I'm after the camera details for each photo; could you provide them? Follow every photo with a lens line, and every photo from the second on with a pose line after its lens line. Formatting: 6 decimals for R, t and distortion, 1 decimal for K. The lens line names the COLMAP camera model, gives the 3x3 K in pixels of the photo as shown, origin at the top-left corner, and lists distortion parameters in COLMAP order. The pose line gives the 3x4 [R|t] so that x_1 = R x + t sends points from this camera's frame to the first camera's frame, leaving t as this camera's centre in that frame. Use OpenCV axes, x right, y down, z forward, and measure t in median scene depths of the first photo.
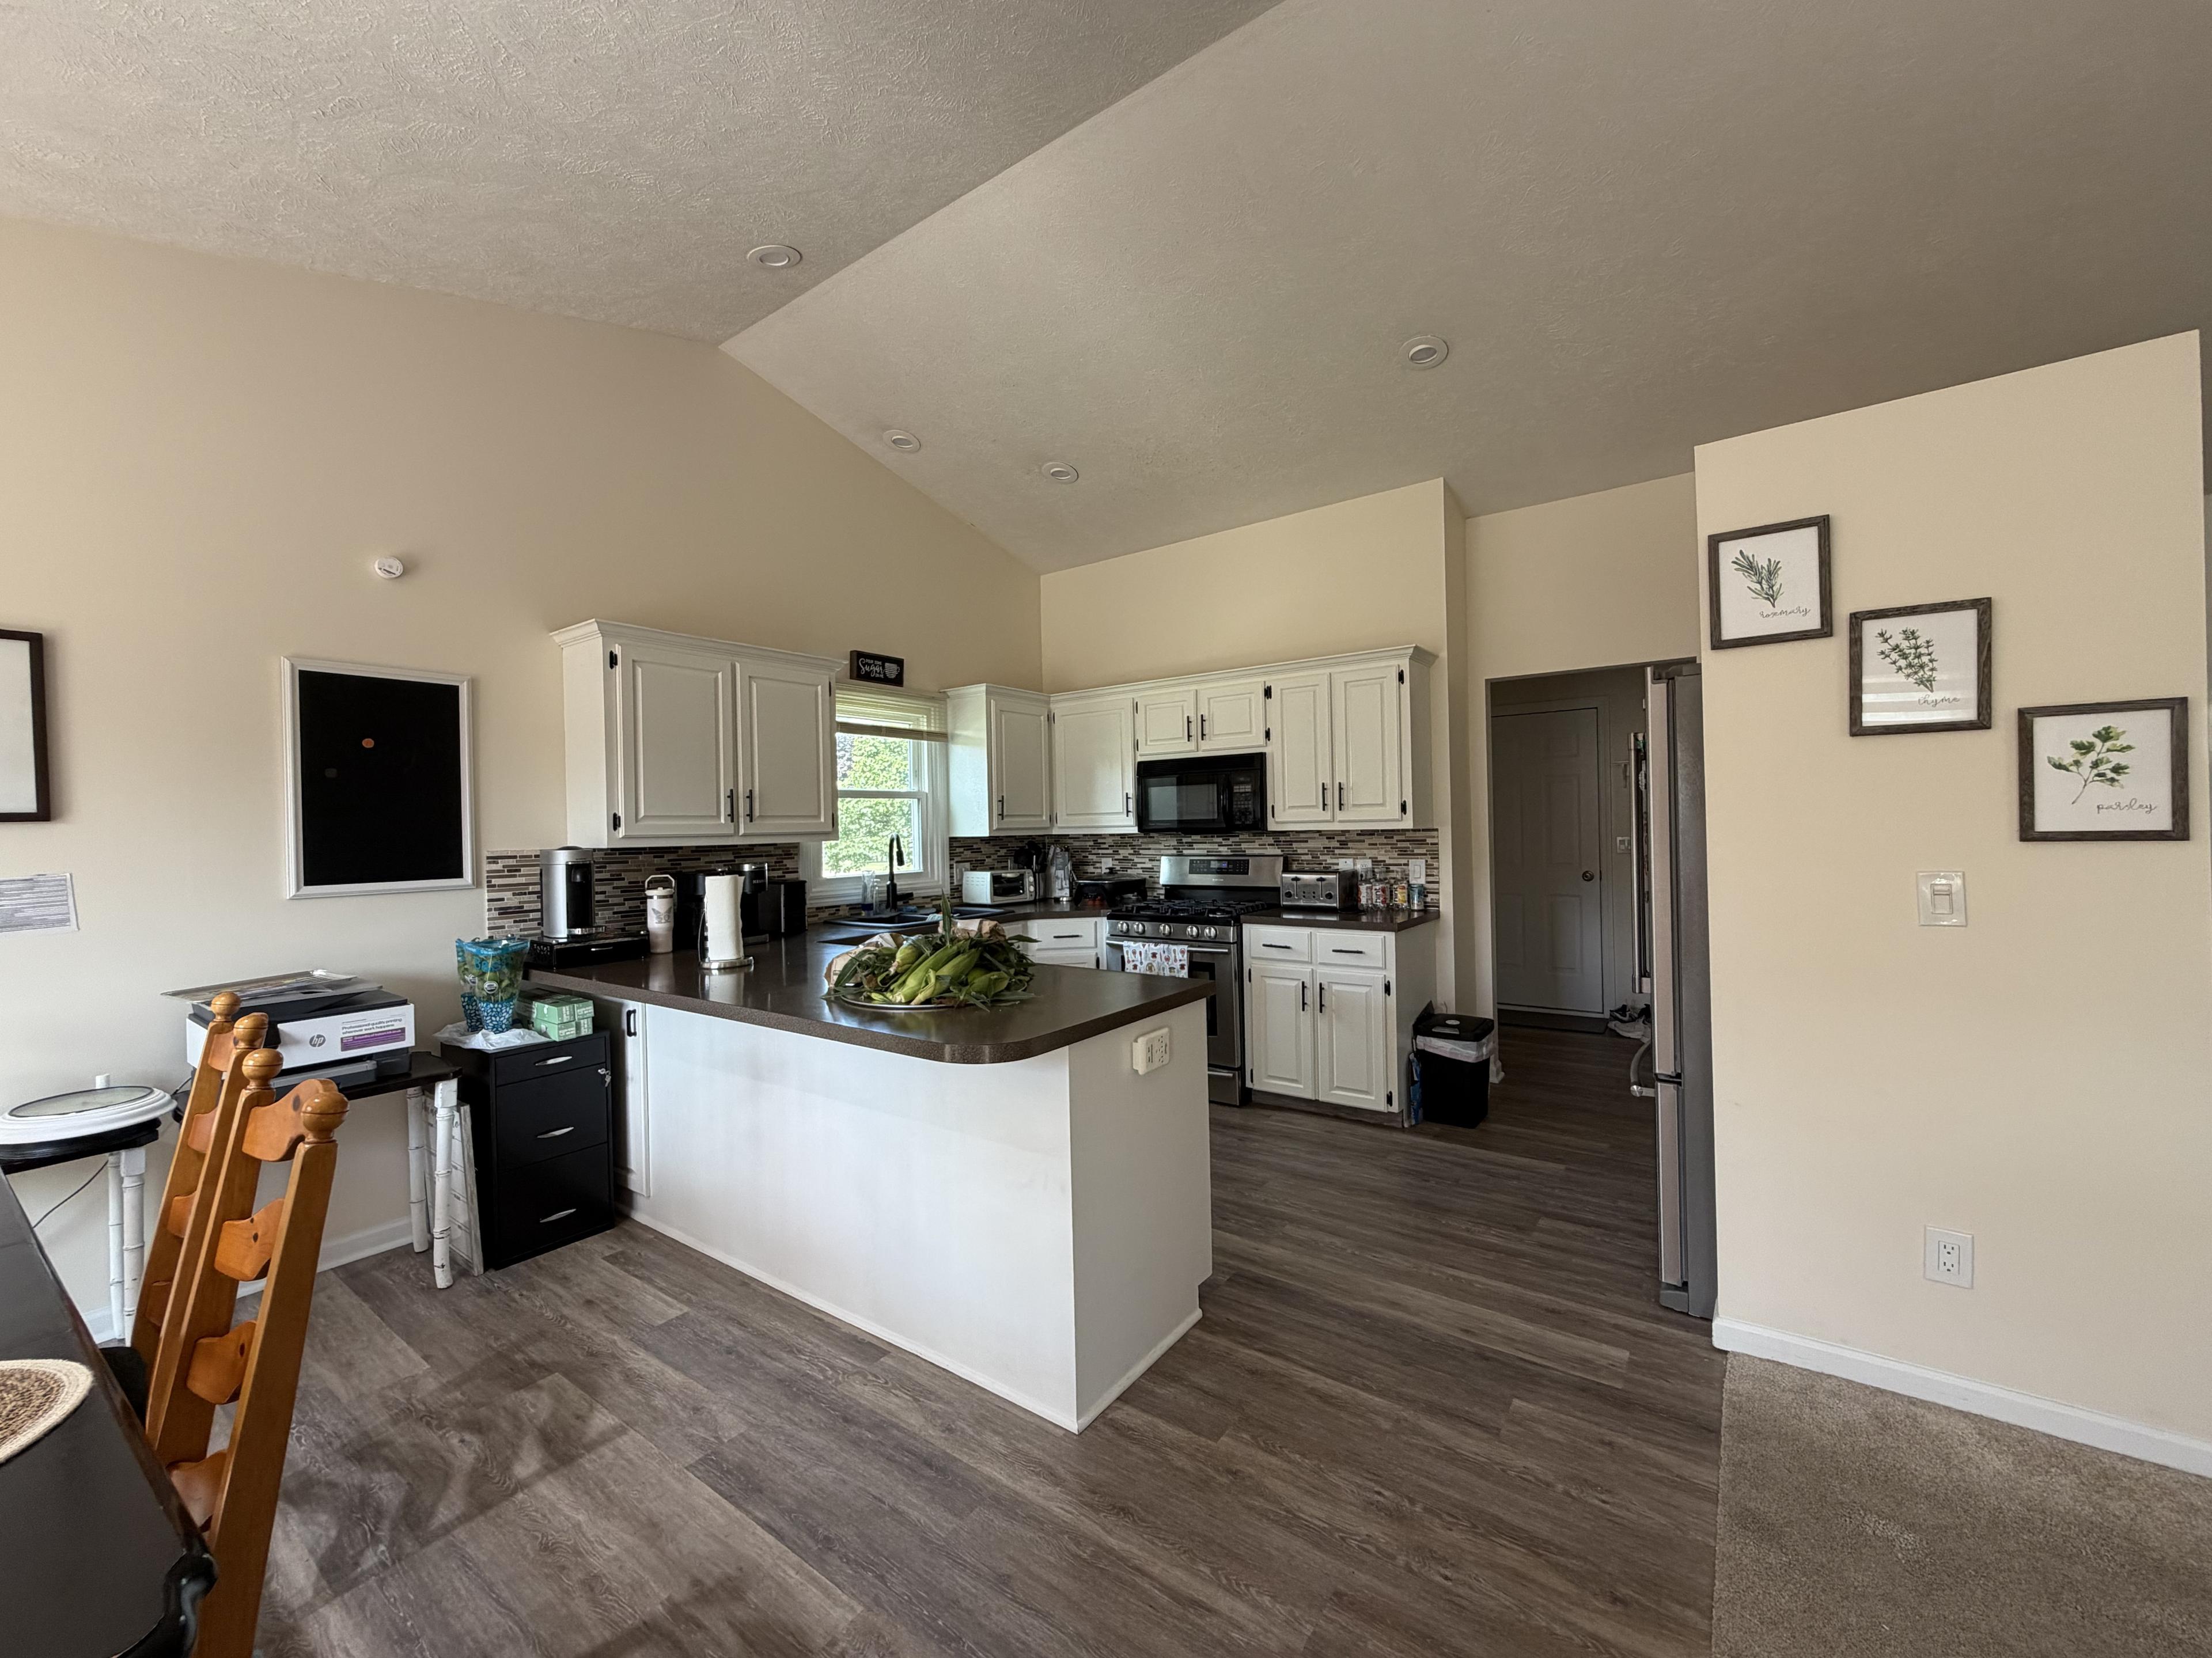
lens RADIAL K [[903.1, 0, 1108.3], [0, 903.1, 827.6], [0, 0, 1]] dist [-0.000112, -0.000054]
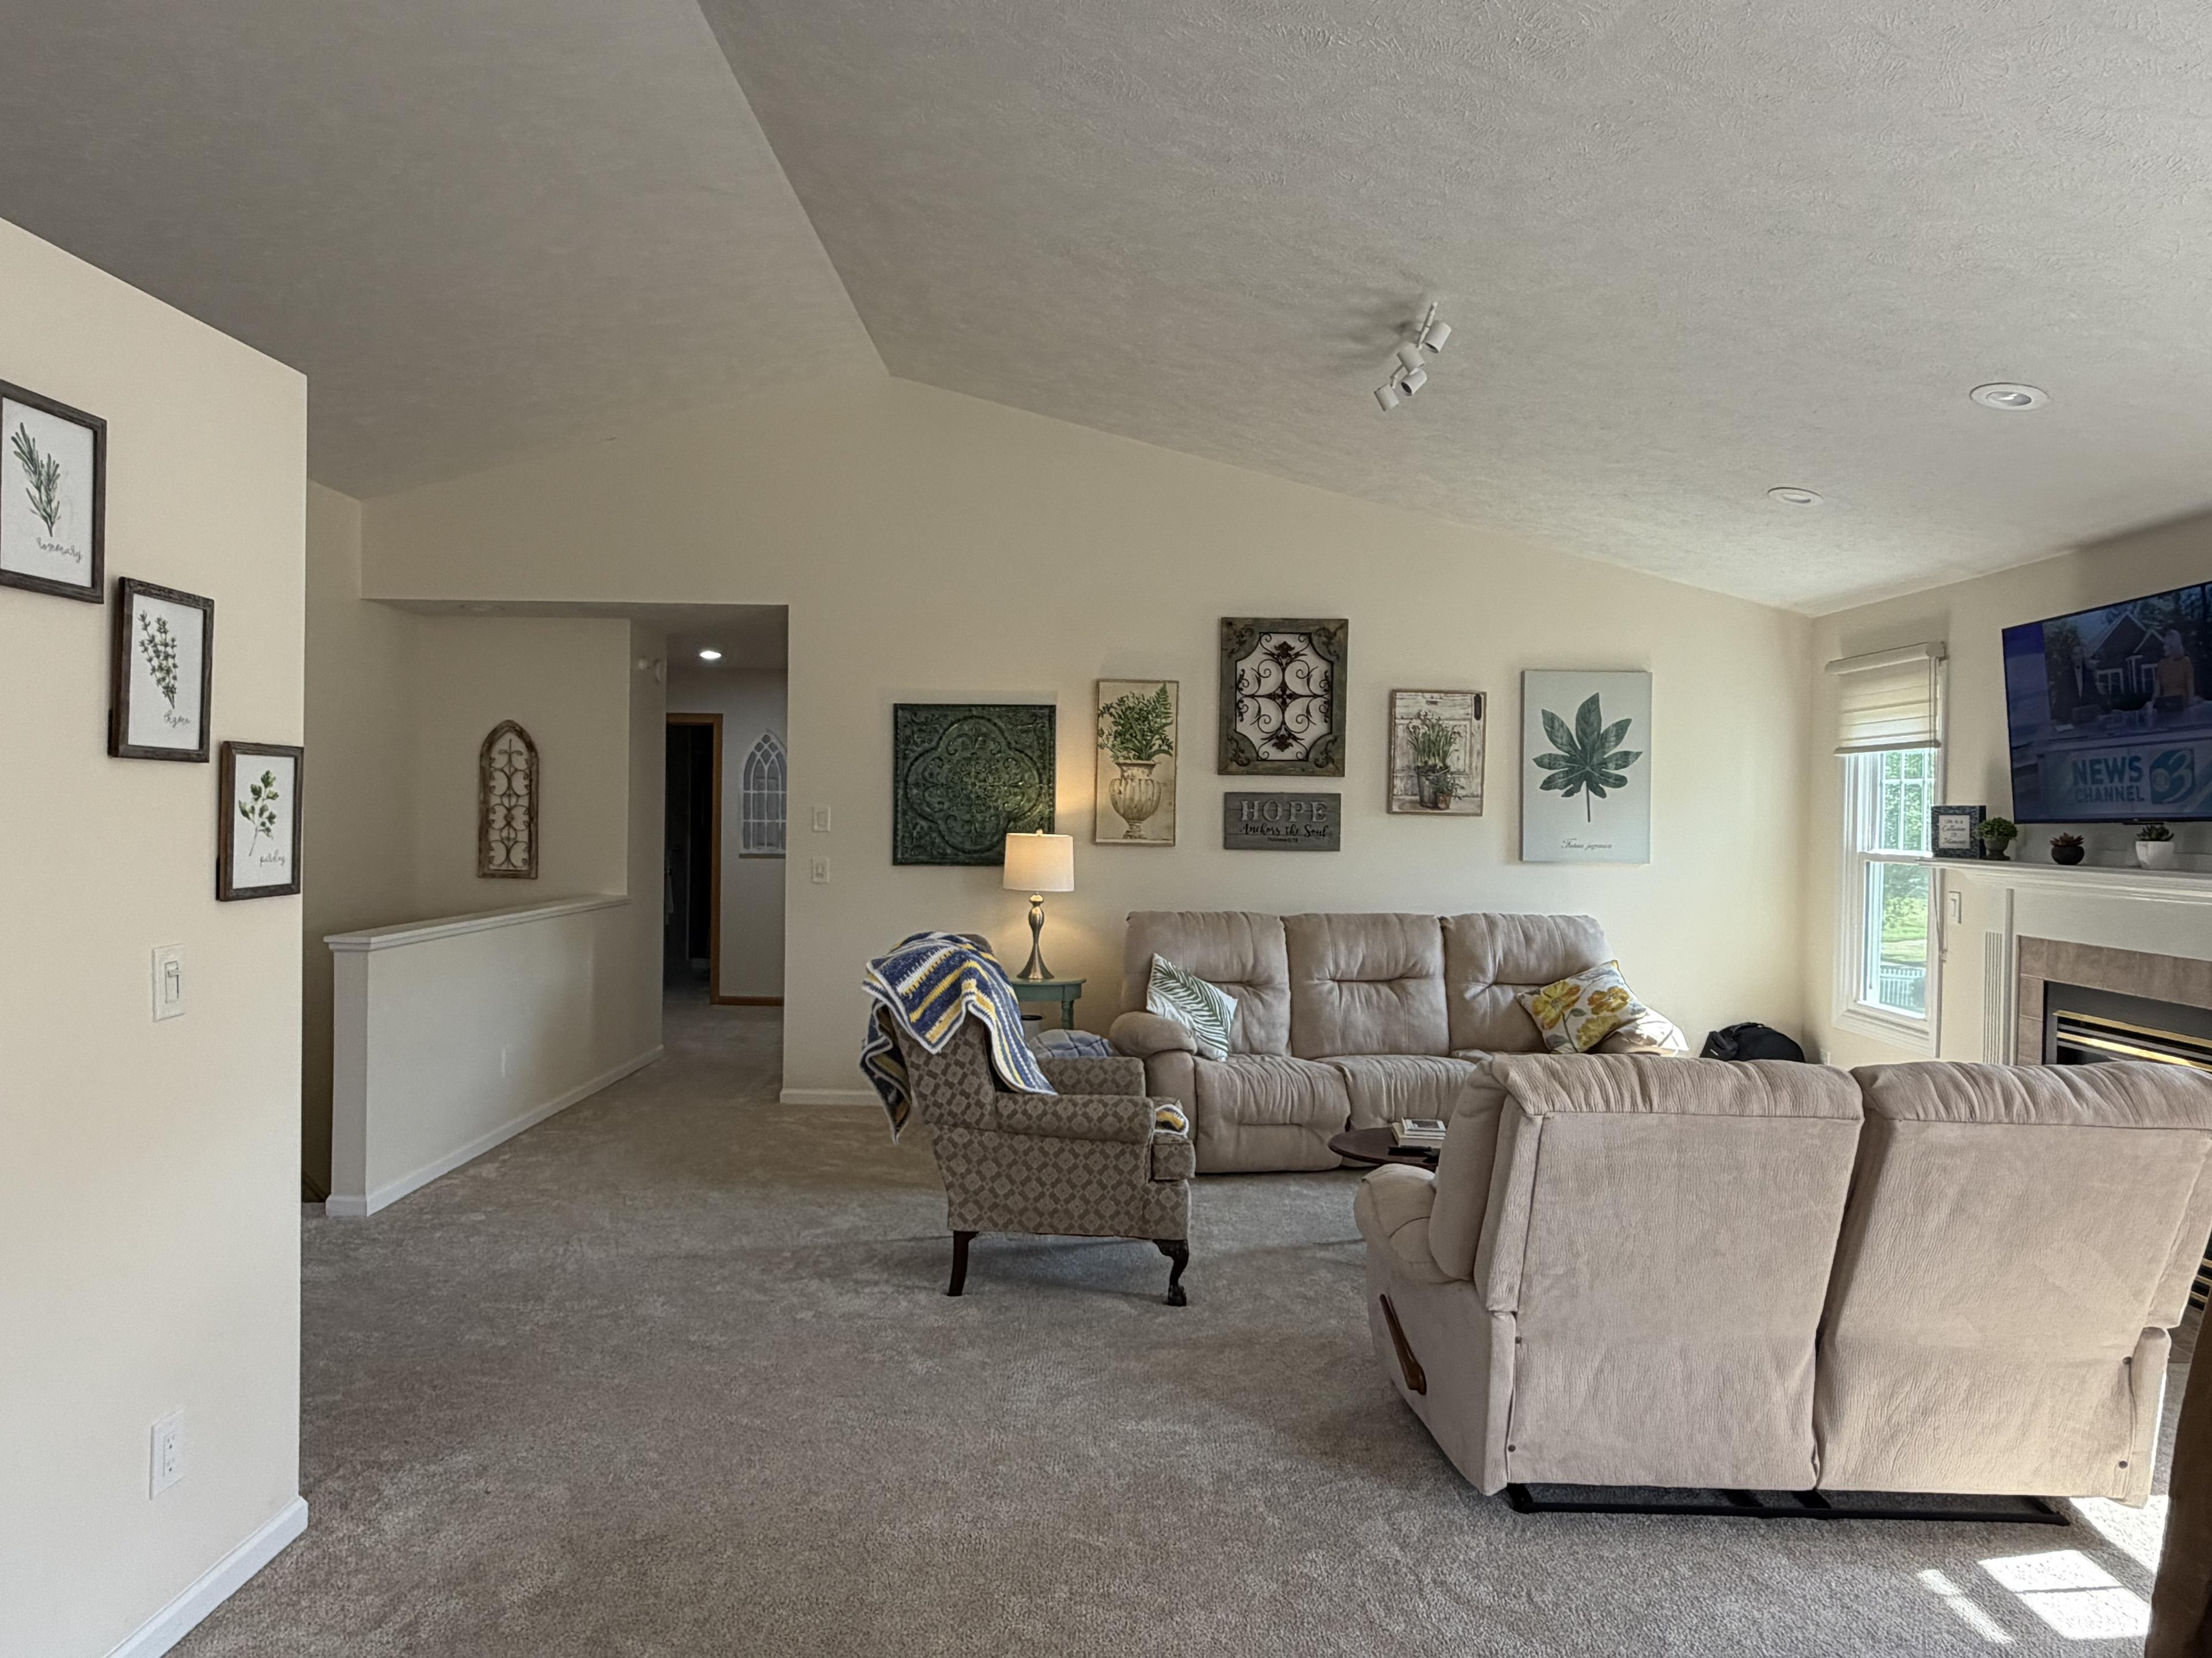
lens RADIAL K [[1442.7, 0, 1097.7], [0, 1442.7, 824.4], [0, 0, 1]] dist [-0.001809, 0.002315]
pose [[-0.587297, 0.003876, 0.809362, -0.278290], [-0.000503, 0.999987, -0.005153, -0.025404], [-0.809371, -0.003434, -0.587287, 0.588016]]
